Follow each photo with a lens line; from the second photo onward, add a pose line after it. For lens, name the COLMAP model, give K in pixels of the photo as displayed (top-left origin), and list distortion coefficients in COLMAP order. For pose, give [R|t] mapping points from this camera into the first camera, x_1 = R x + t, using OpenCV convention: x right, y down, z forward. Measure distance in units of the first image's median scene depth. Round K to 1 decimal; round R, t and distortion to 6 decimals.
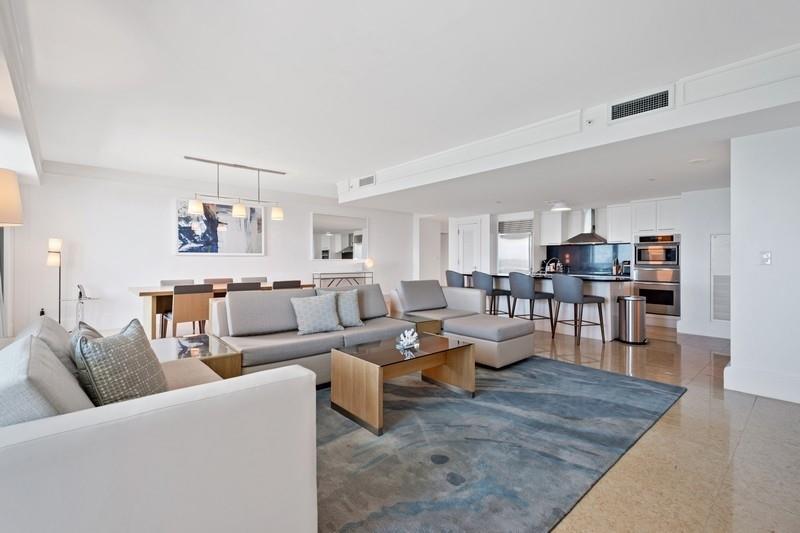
lens RADIAL K [[362.7, 0, 399.0], [0, 362.7, 262.2], [0, 0, 1]] dist [0.016385, -0.005530]
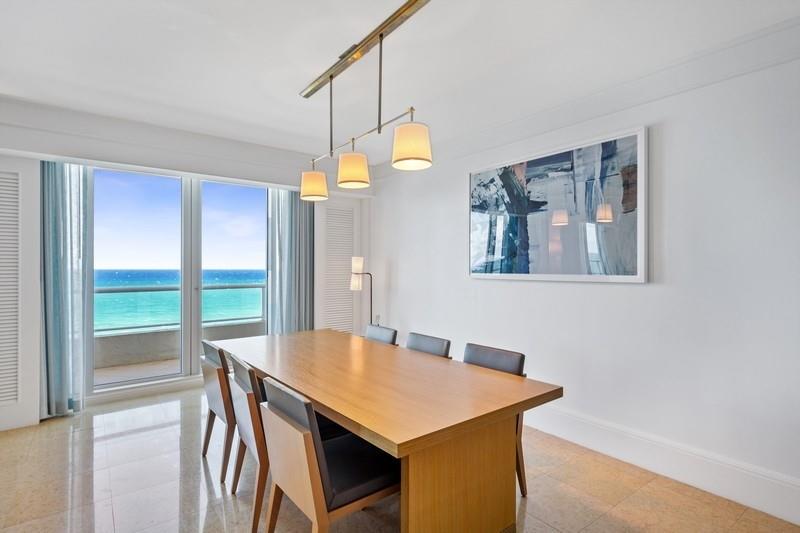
lens RADIAL K [[430.7, 0, 403.2], [0, 430.7, 271.5], [0, 0, 1]] dist [0.004381, -0.000128]
pose [[-0.073629, 0.004089, -0.997277, 0.014260], [-0.010536, 0.999933, 0.004878, -0.028099], [0.997230, 0.010867, -0.073581, 0.834091]]
